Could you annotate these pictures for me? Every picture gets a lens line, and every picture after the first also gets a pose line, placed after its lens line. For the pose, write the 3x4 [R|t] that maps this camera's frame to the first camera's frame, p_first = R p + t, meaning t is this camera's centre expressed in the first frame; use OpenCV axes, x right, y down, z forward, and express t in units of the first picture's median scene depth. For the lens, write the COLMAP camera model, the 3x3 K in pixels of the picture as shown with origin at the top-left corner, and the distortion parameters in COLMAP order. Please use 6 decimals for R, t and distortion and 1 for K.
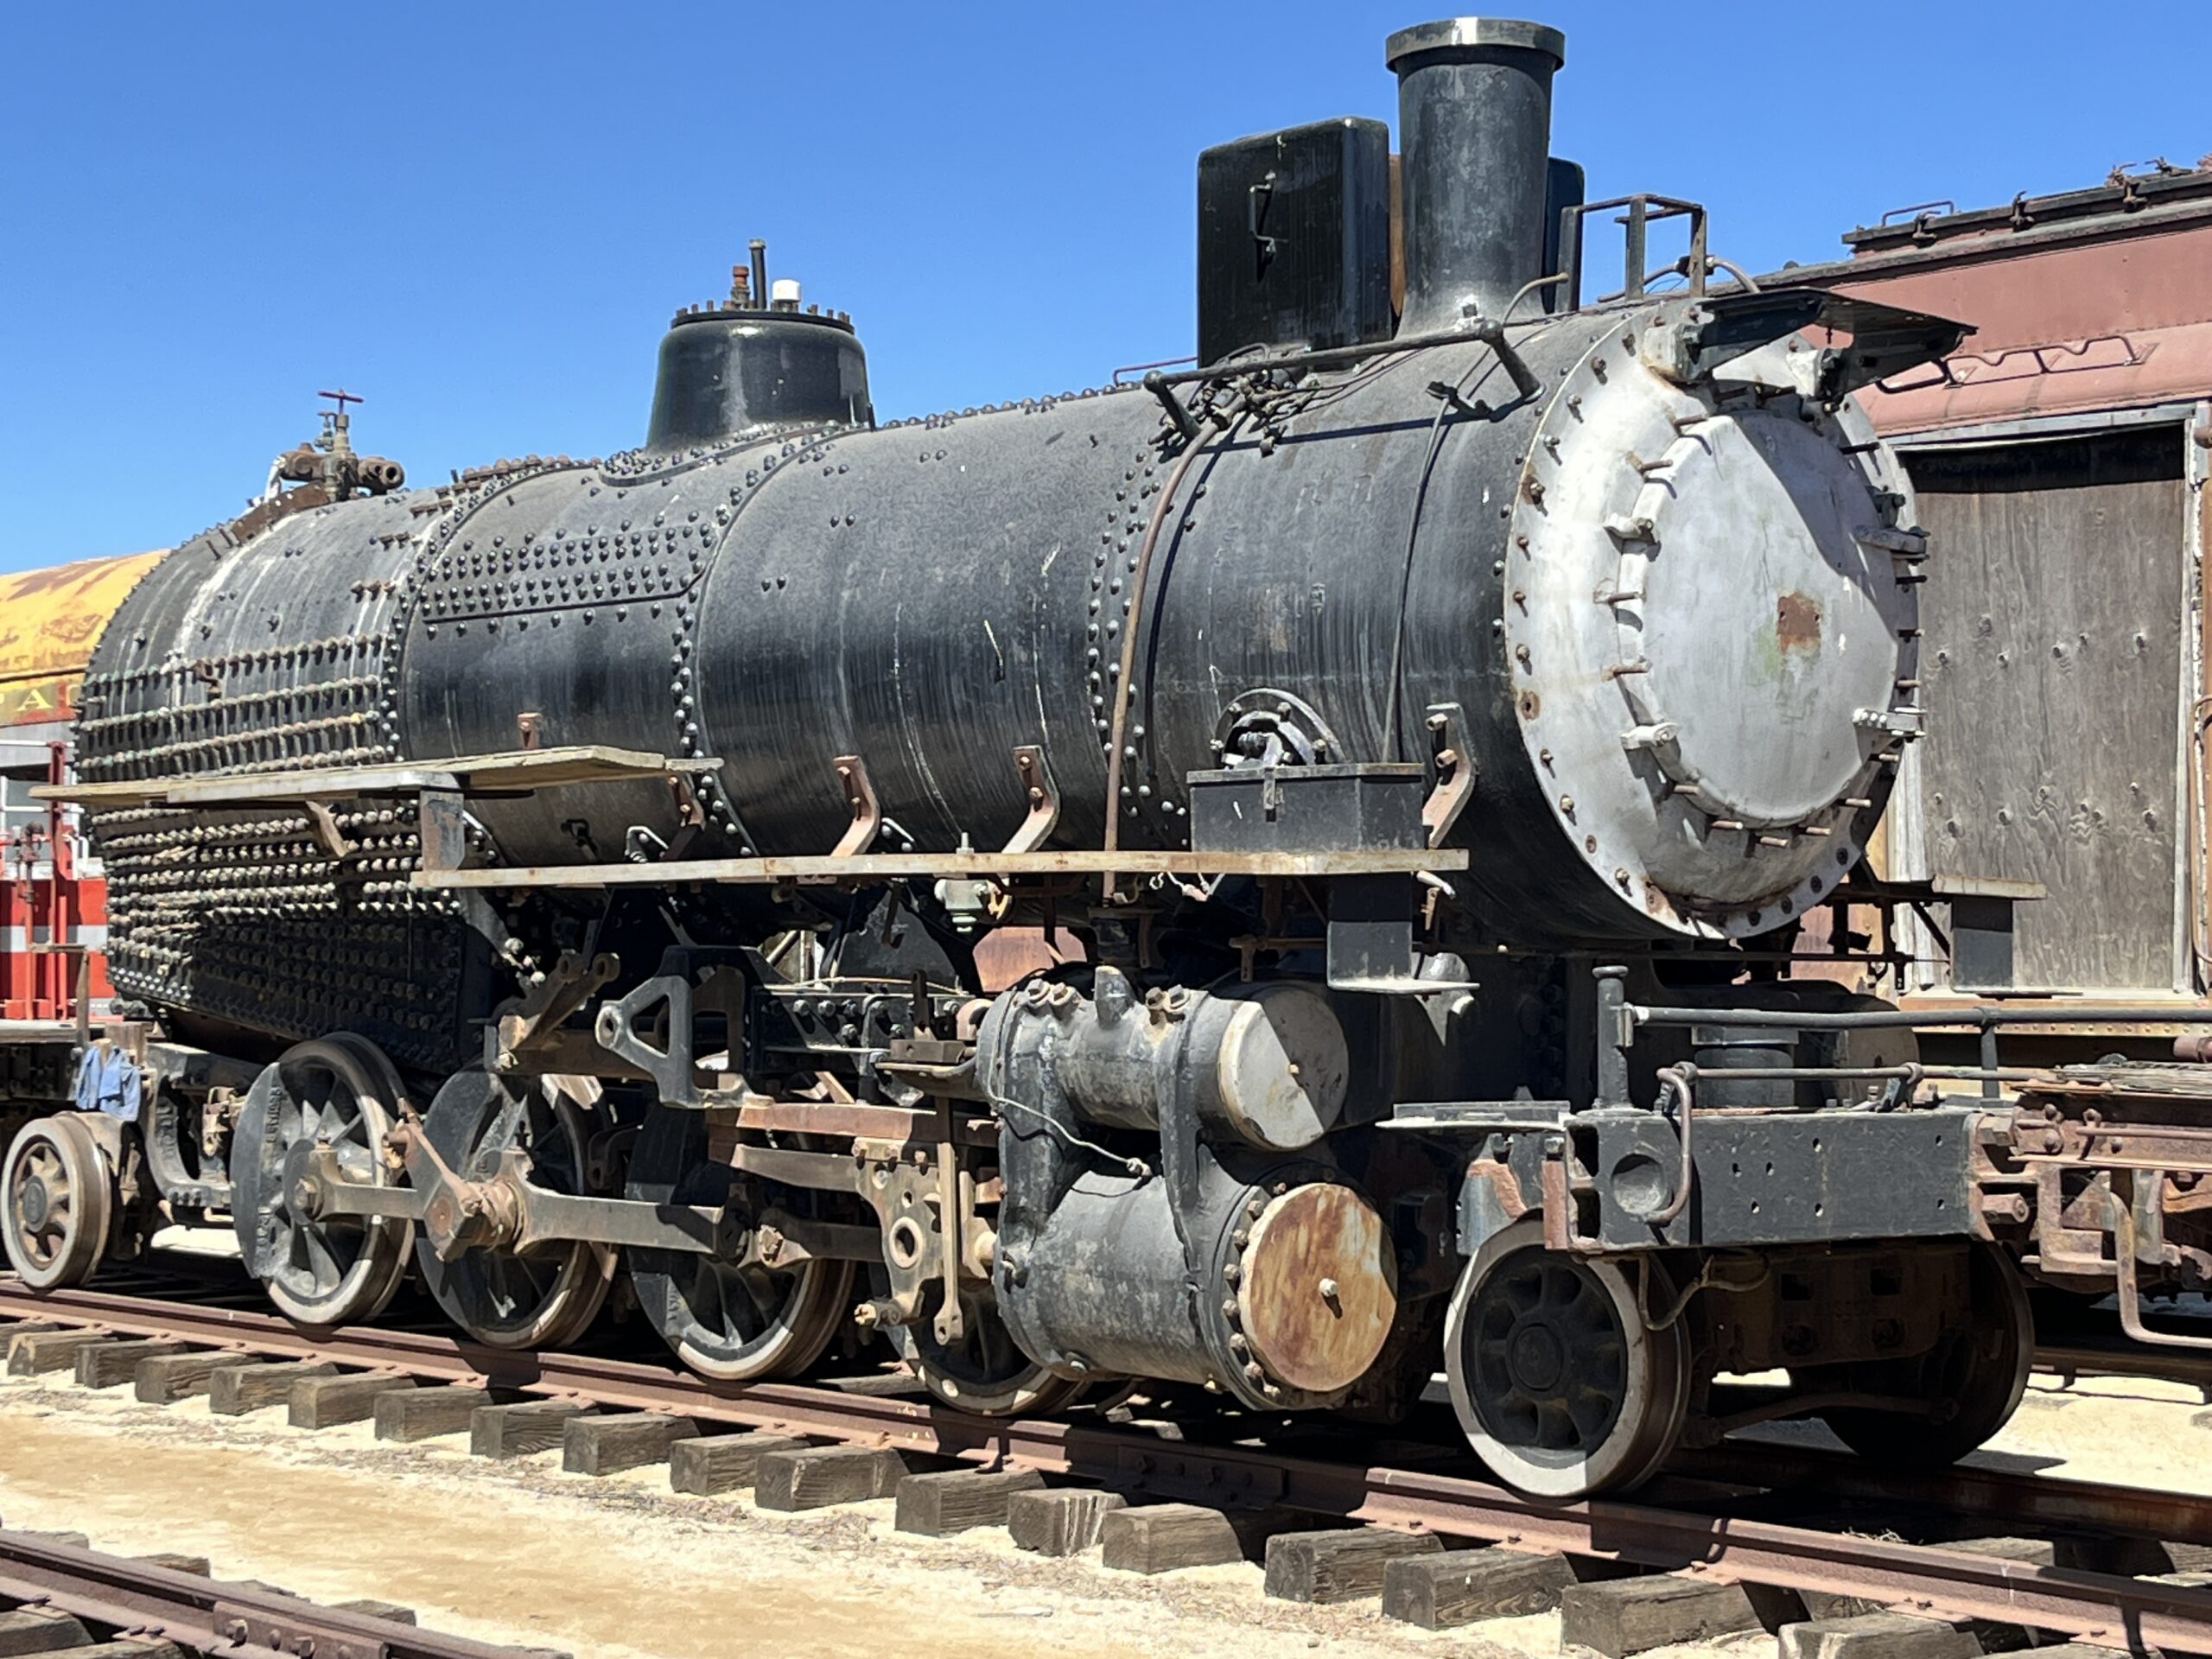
lens RADIAL K [[3807.9, 0, 1106.0], [0, 3807.9, 829.5], [0, 0, 1]] dist [0.050793, 0.075856]
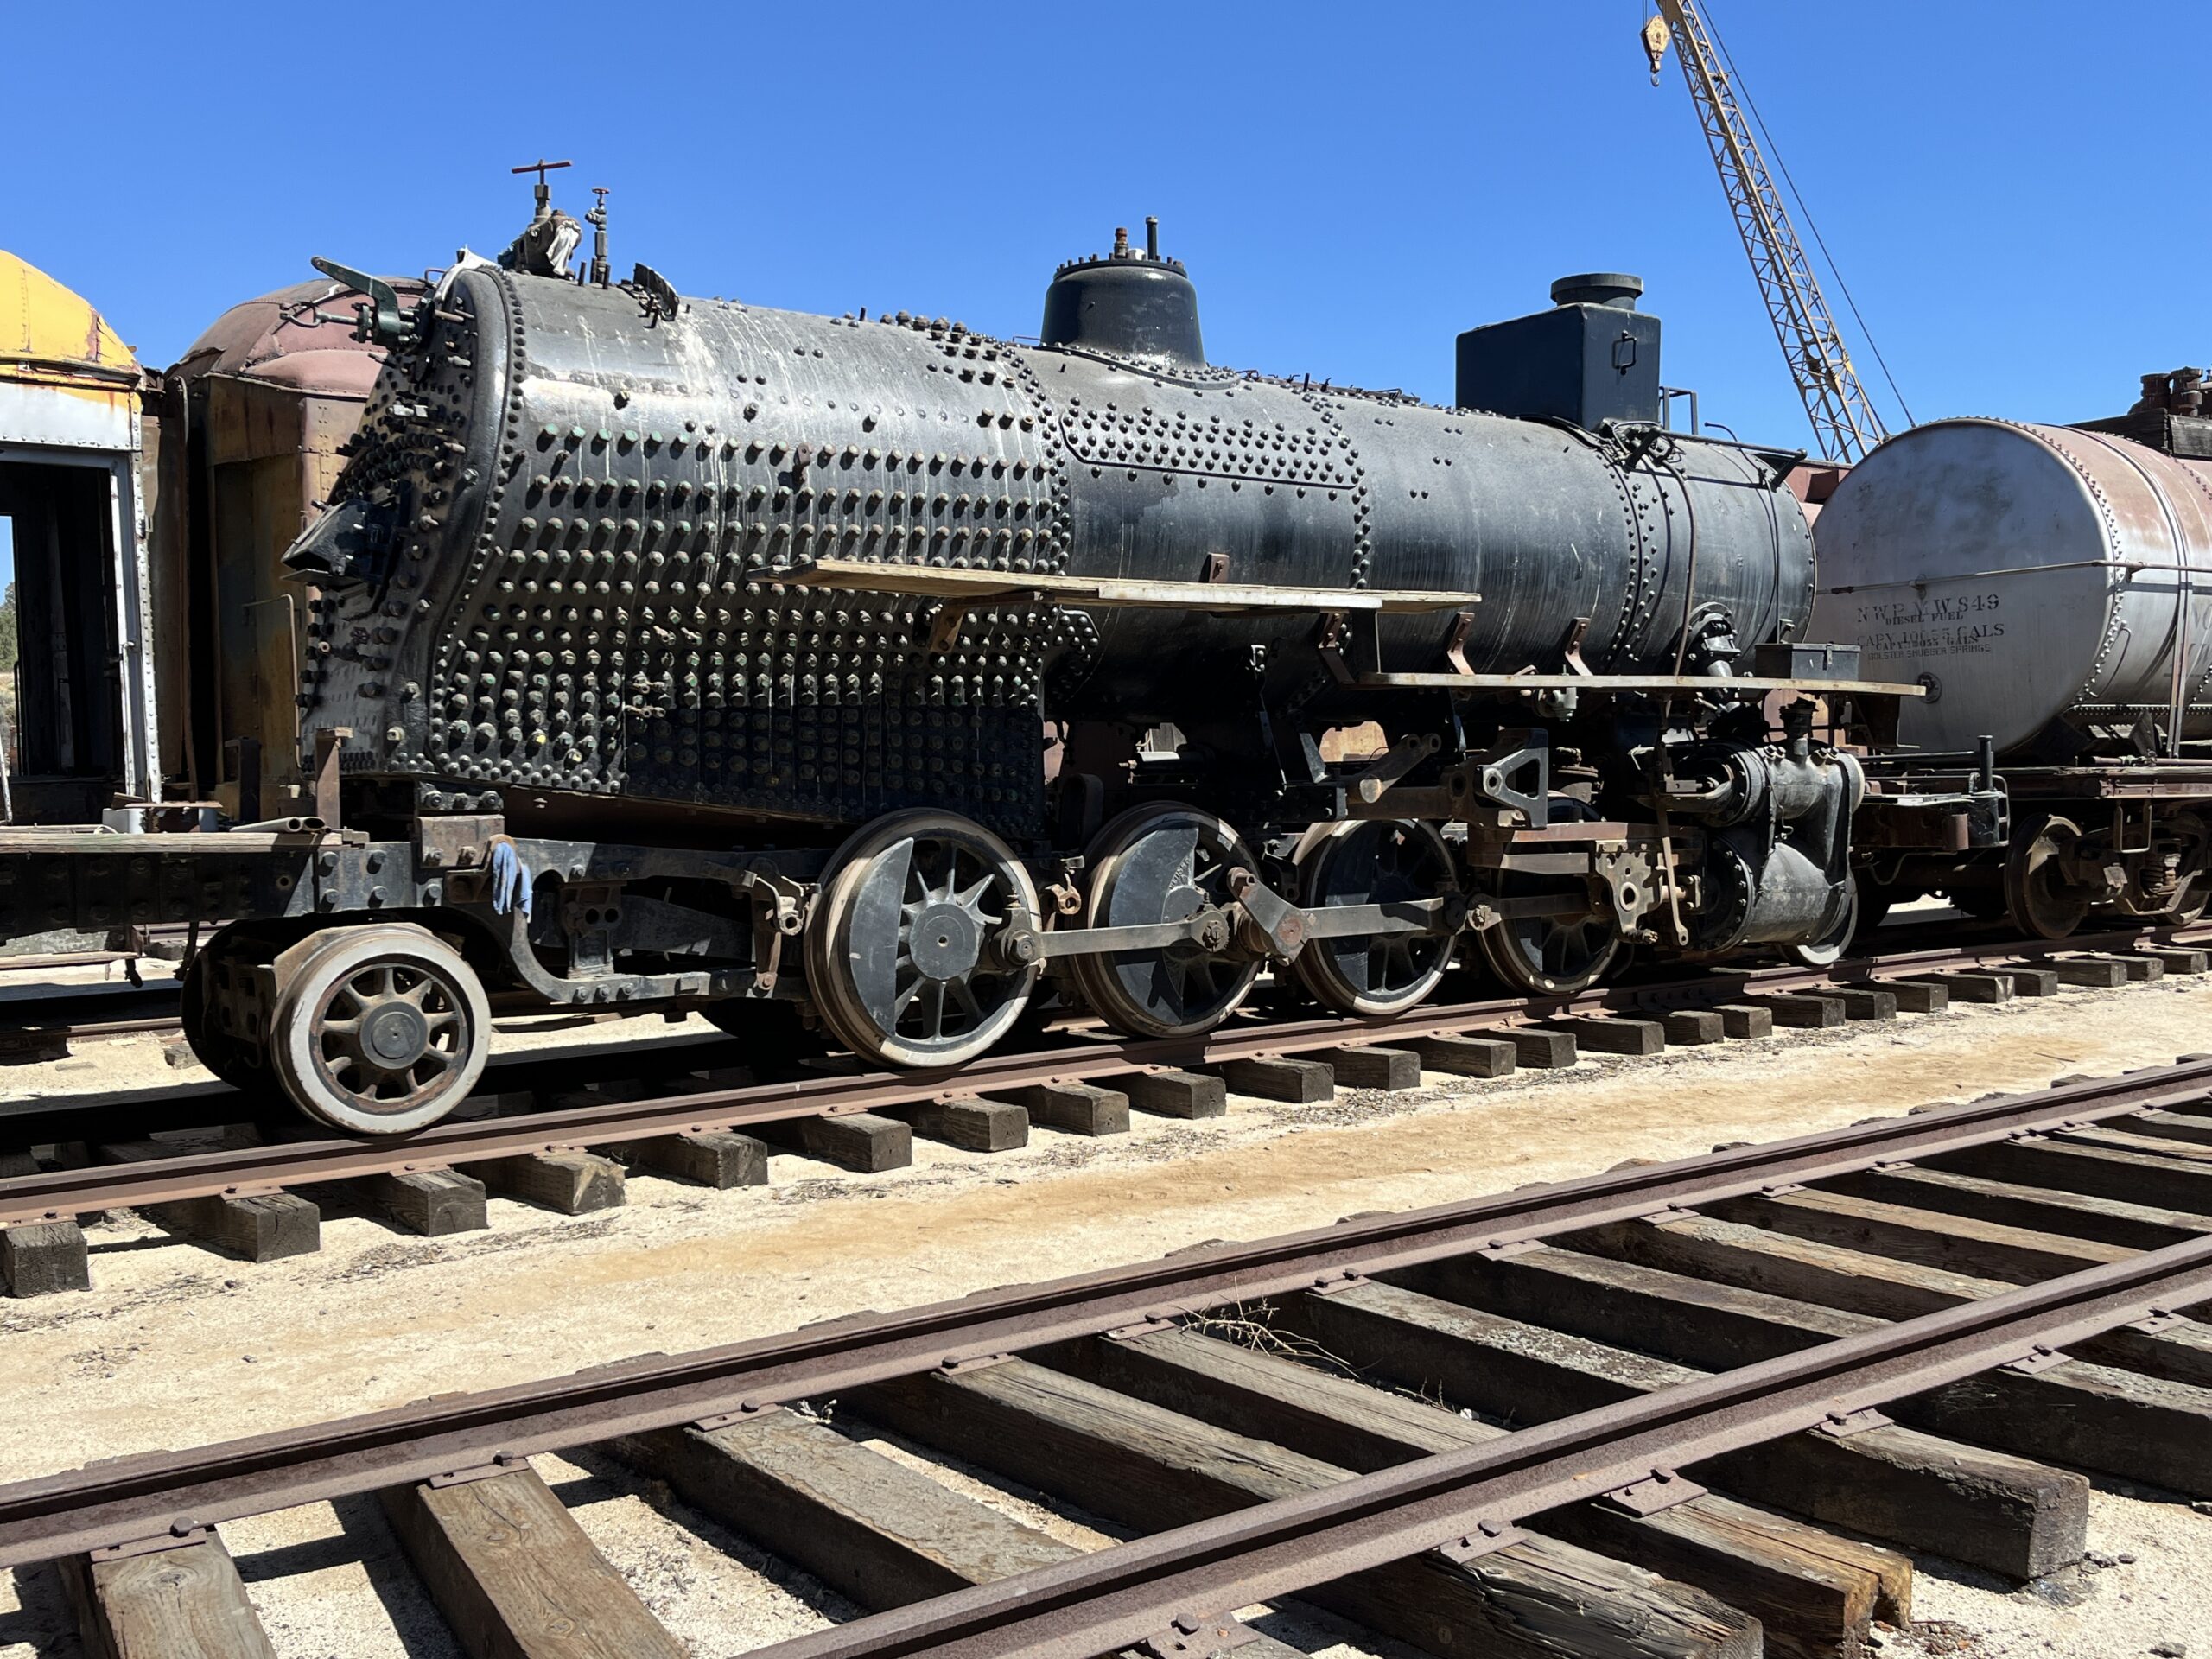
lens RADIAL K [[2117.0, 0, 1106.0], [0, 2117.0, 829.5], [0, 0, 1]] dist [0.004437, 0.001260]
pose [[0.087048, -0.038120, 0.995475, -0.991338], [-0.022423, 0.998939, 0.040213, 0.040741], [-0.995952, -0.025822, 0.086100, 1.090121]]
